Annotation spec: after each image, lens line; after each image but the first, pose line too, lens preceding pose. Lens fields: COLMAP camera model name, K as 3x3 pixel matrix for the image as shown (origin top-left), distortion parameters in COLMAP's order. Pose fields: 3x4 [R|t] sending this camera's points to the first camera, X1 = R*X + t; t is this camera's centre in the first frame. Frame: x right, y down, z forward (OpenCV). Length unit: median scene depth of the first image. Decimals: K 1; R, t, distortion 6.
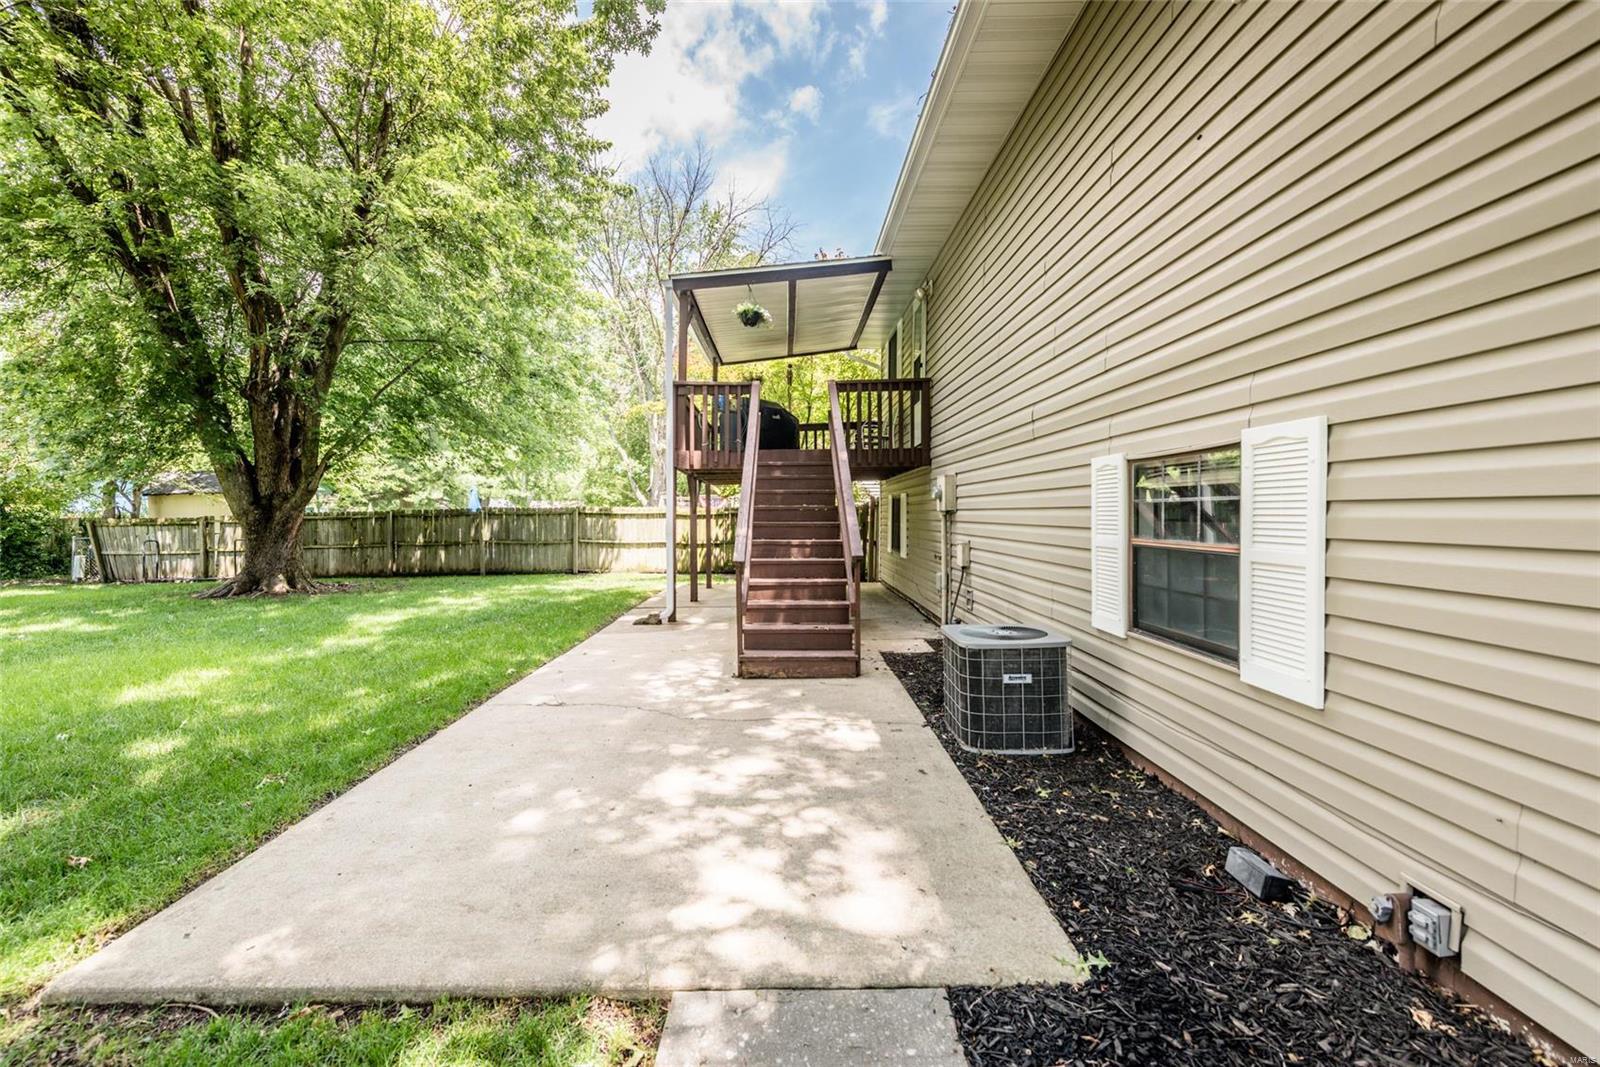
lens RADIAL K [[639.1, 0, 800.0], [0, 639.1, 533.5], [0, 0, 1]] dist [0.000145, 0.000067]
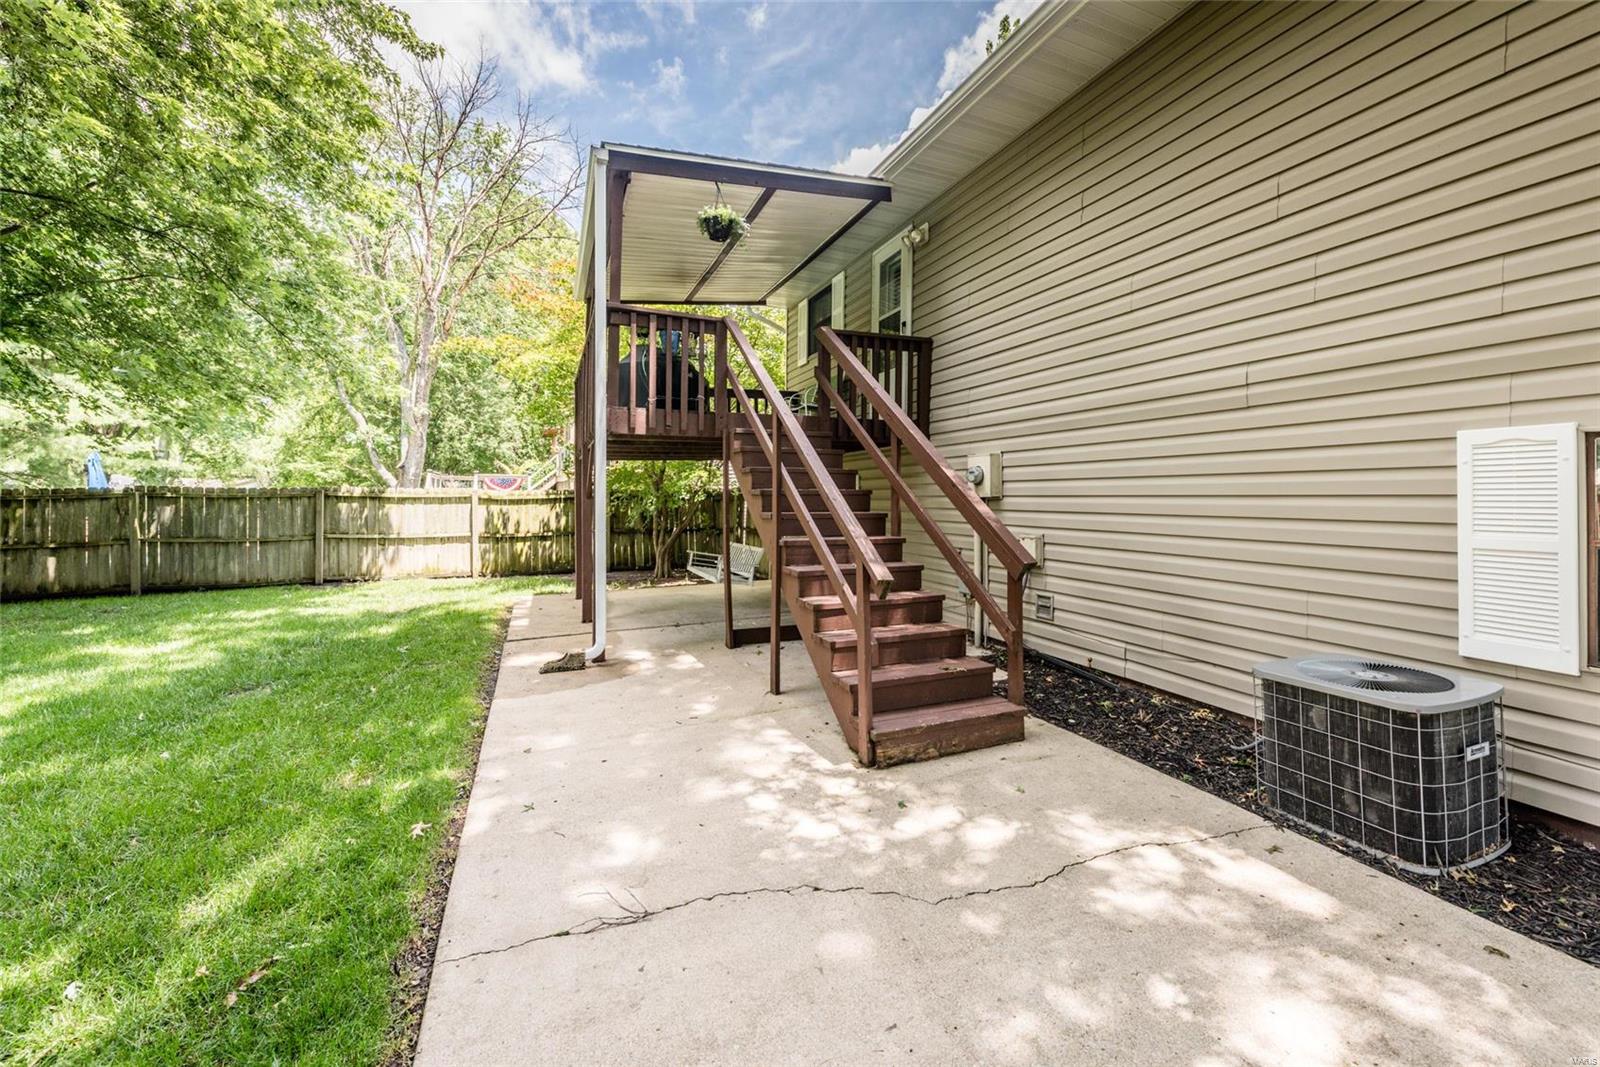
lens RADIAL K [[642.6, 0, 831.5], [0, 642.6, 499.8], [0, 0, 1]] dist [0.011569, 0.000030]
pose [[0.919168, 0.002188, 0.393859, -0.122087], [0.008636, 0.999632, -0.025708, -0.005495], [-0.393770, 0.027031, 0.918811, 0.139856]]
